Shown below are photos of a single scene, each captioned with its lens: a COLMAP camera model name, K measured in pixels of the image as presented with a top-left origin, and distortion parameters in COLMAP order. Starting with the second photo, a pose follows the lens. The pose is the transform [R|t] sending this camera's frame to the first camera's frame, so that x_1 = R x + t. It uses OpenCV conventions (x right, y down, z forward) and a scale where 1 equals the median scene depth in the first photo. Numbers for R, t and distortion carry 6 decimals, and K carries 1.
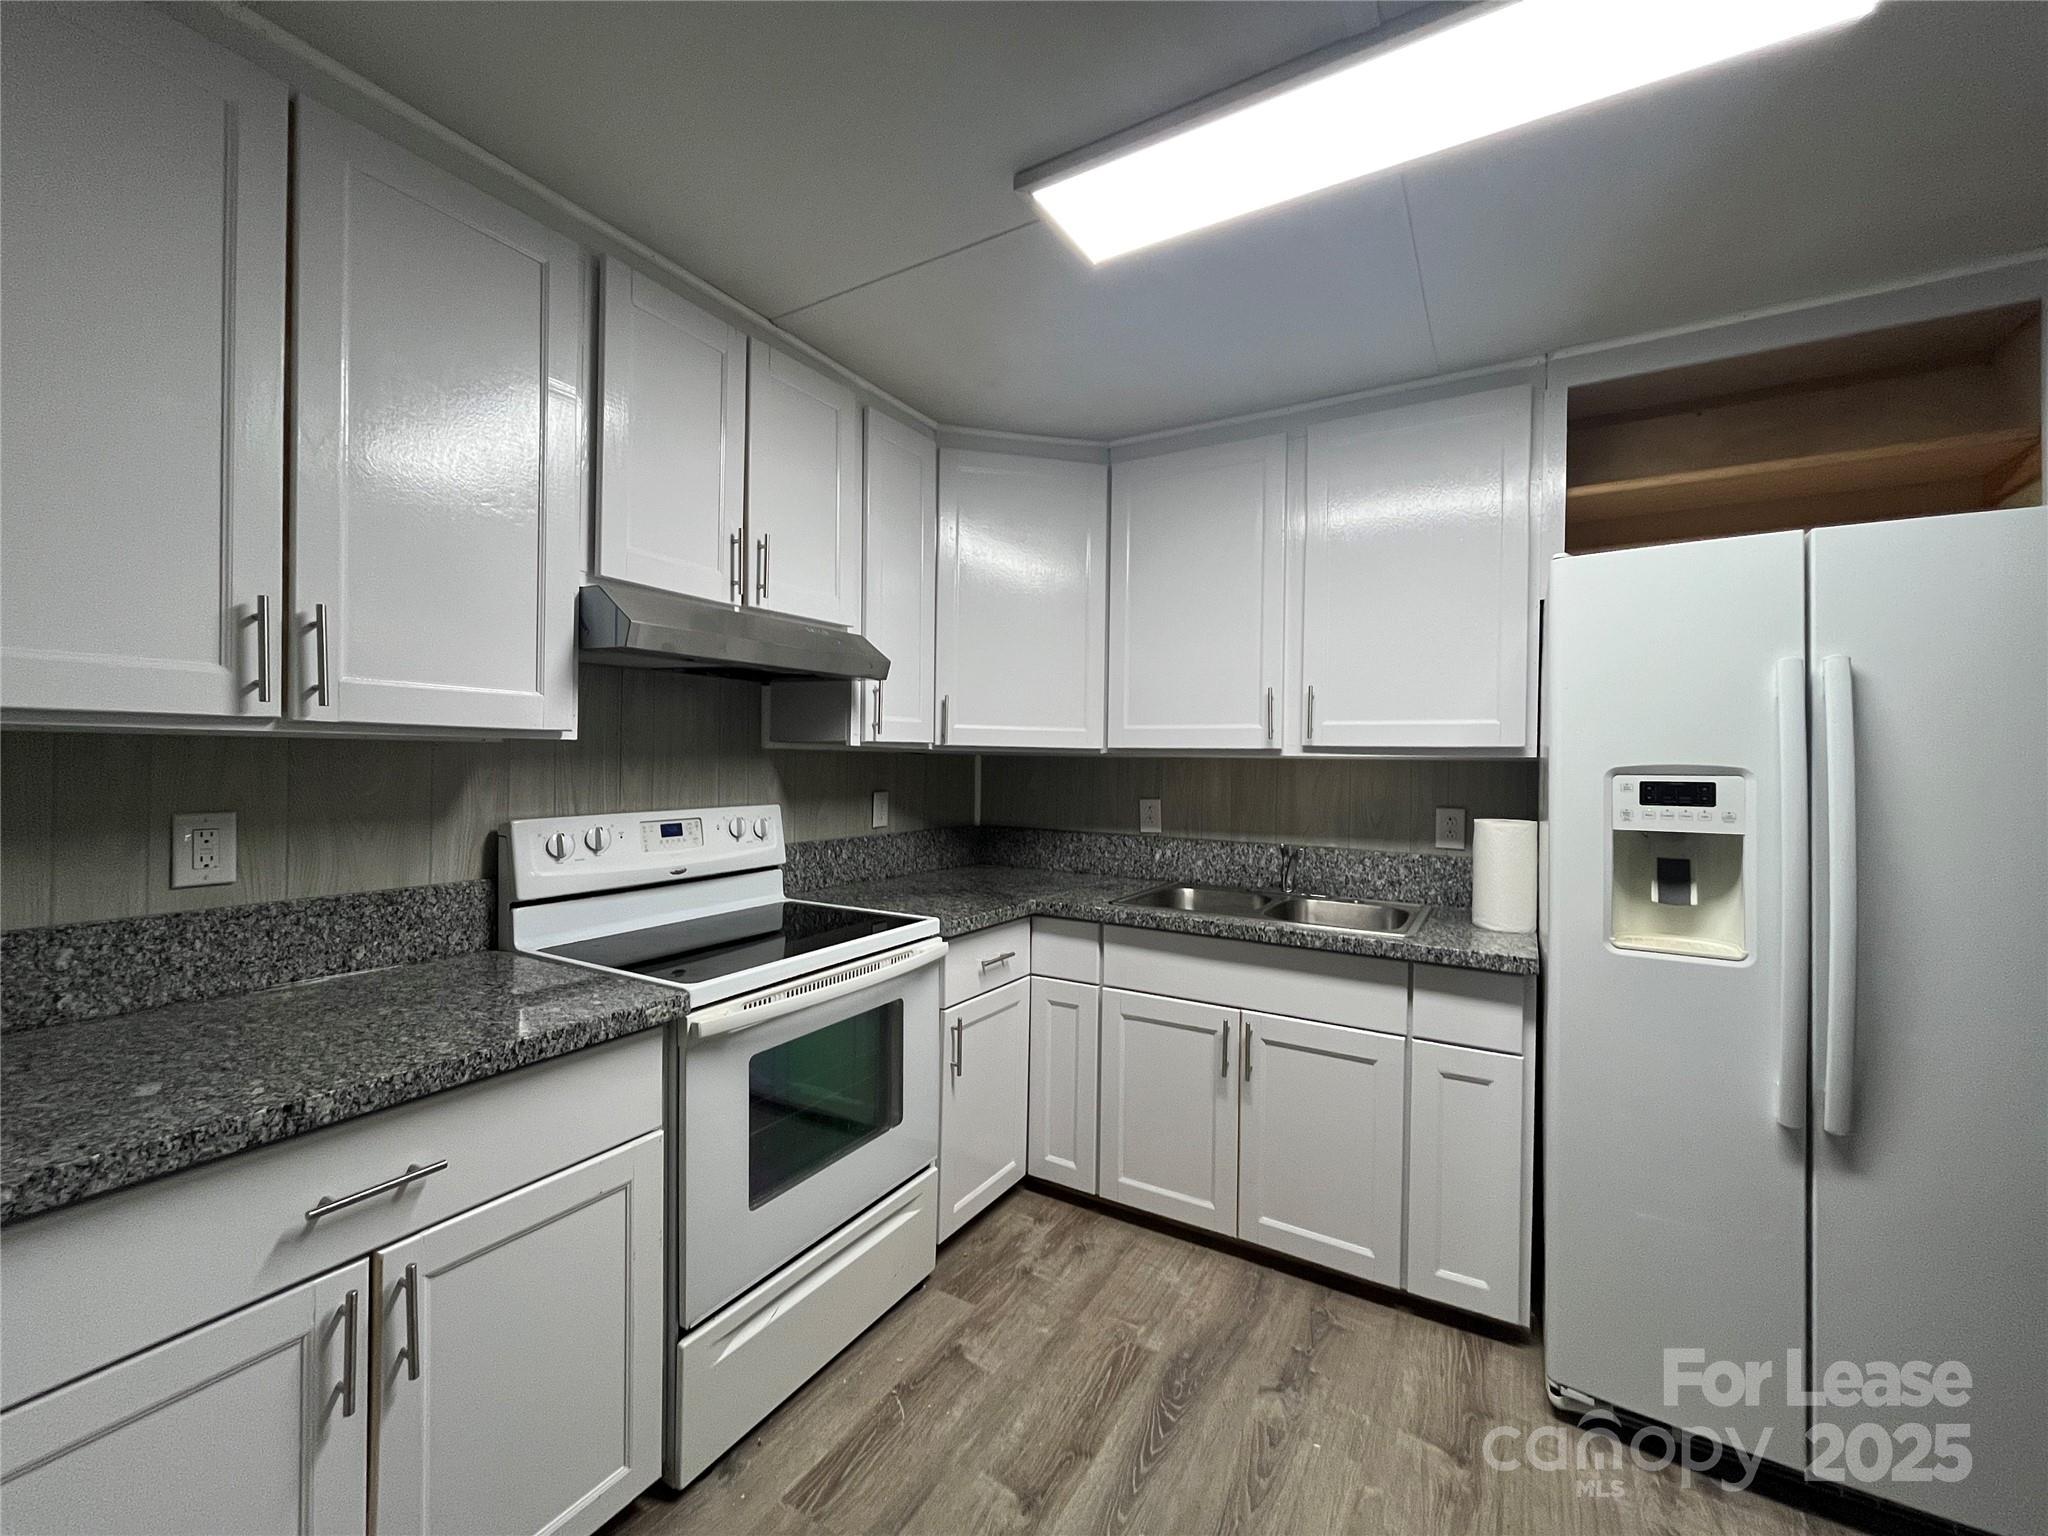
lens RADIAL K [[835.2, 0, 1017.5], [0, 835.2, 768.3], [0, 0, 1]] dist [-0.001790, 0.000100]
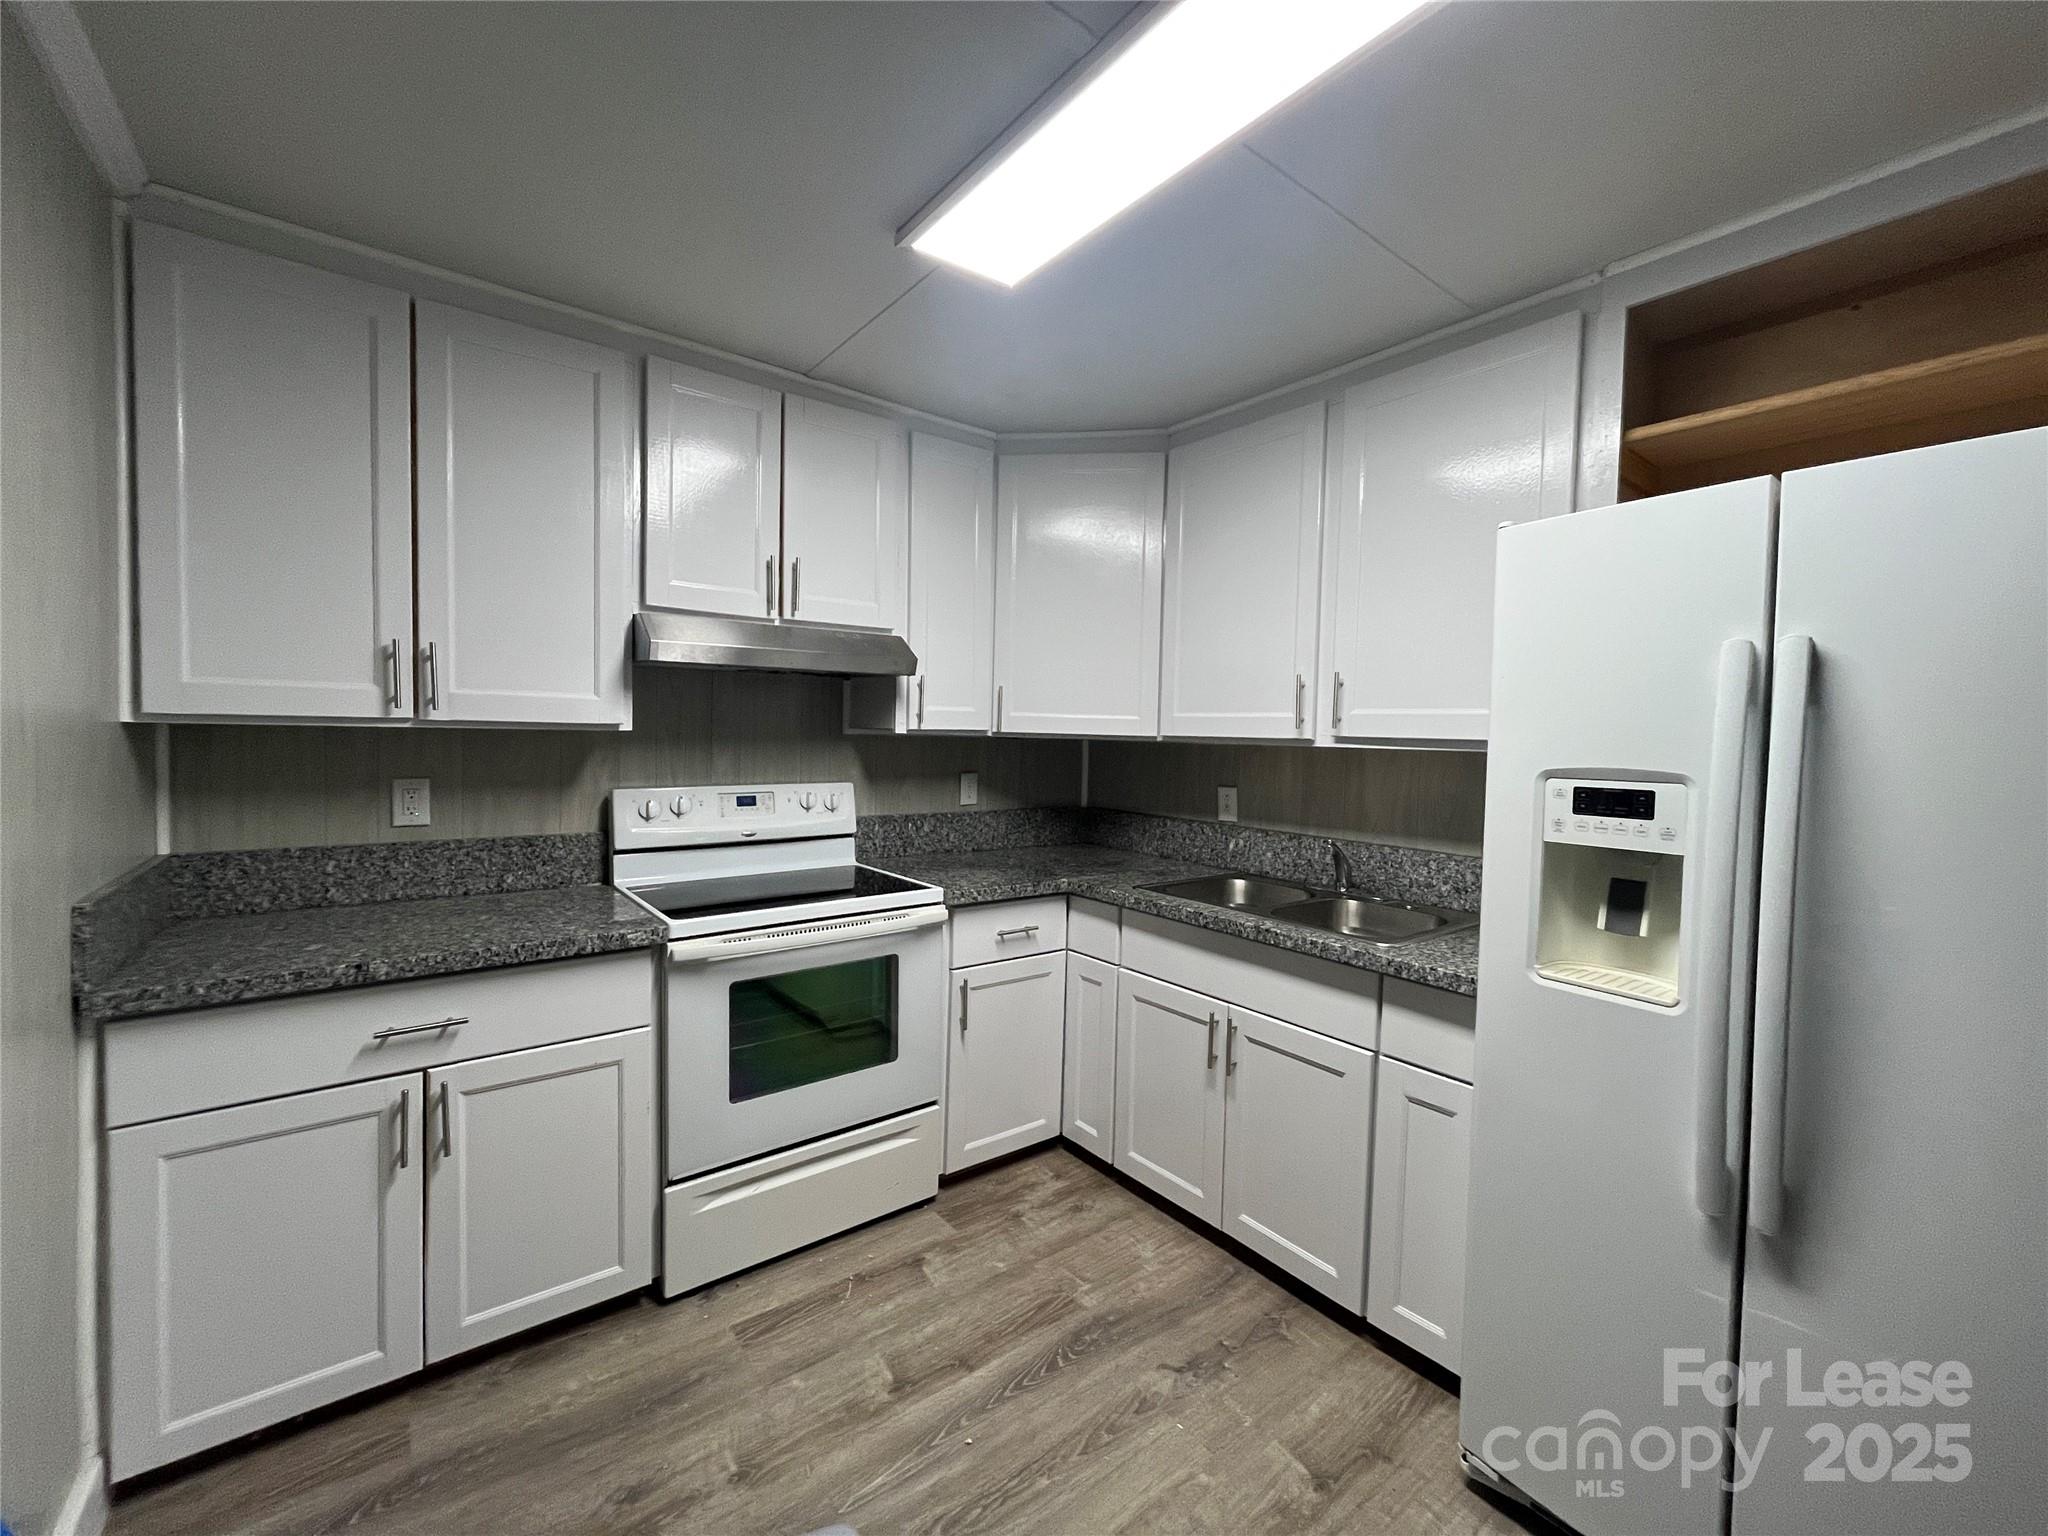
lens RADIAL K [[835.2, 0, 1017.5], [0, 835.2, 768.3], [0, 0, 1]] dist [-0.001790, 0.000100]
pose [[0.928427, 0.022774, -0.370815, 0.460753], [-0.012363, 0.999460, 0.030430, -0.019025], [0.371308, -0.023667, 0.928208, -0.003204]]
